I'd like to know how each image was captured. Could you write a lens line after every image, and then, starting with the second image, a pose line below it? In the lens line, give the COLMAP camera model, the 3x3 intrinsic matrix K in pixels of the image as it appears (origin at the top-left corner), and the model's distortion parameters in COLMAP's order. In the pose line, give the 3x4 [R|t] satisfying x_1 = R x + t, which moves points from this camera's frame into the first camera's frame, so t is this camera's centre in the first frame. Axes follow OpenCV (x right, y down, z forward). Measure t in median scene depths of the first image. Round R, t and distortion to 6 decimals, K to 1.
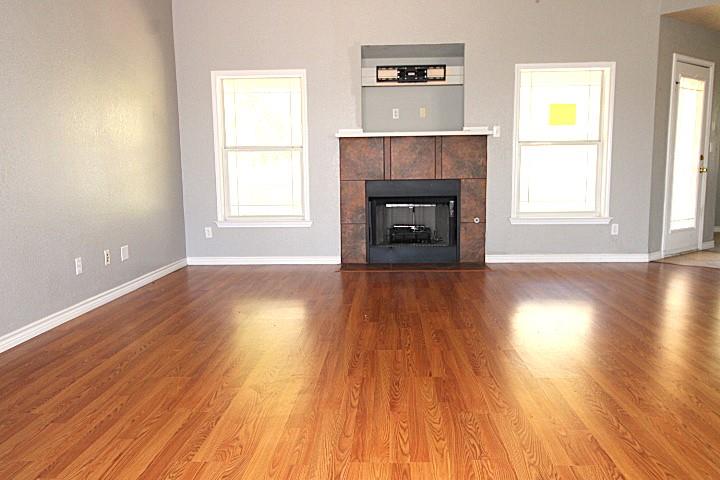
lens RADIAL K [[570.2, 0, 360.0], [0, 570.2, 240.0], [0, 0, 1]] dist [0.015279, 0.005358]
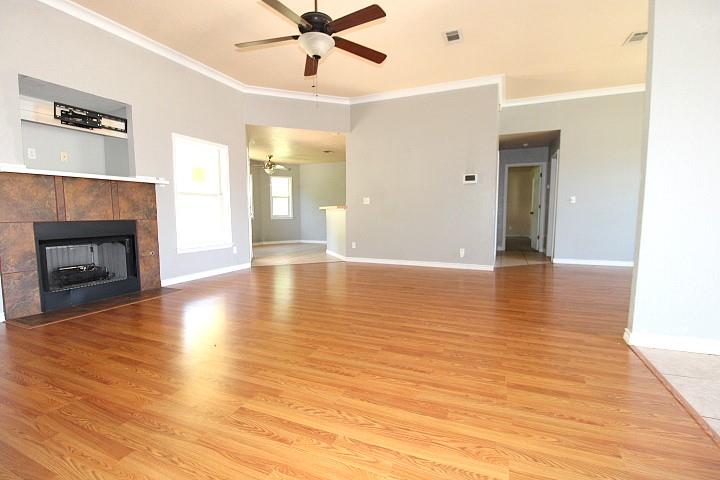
lens RADIAL K [[342.9, 0, 354.6], [0, 342.9, 241.8], [0, 0, 1]] dist [-0.018451, -0.000124]
pose [[0.349445, -0.068566, 0.934445, -0.319592], [0.117406, 0.992662, 0.028932, -0.029754], [-0.929572, 0.099600, 0.354931, 0.343222]]
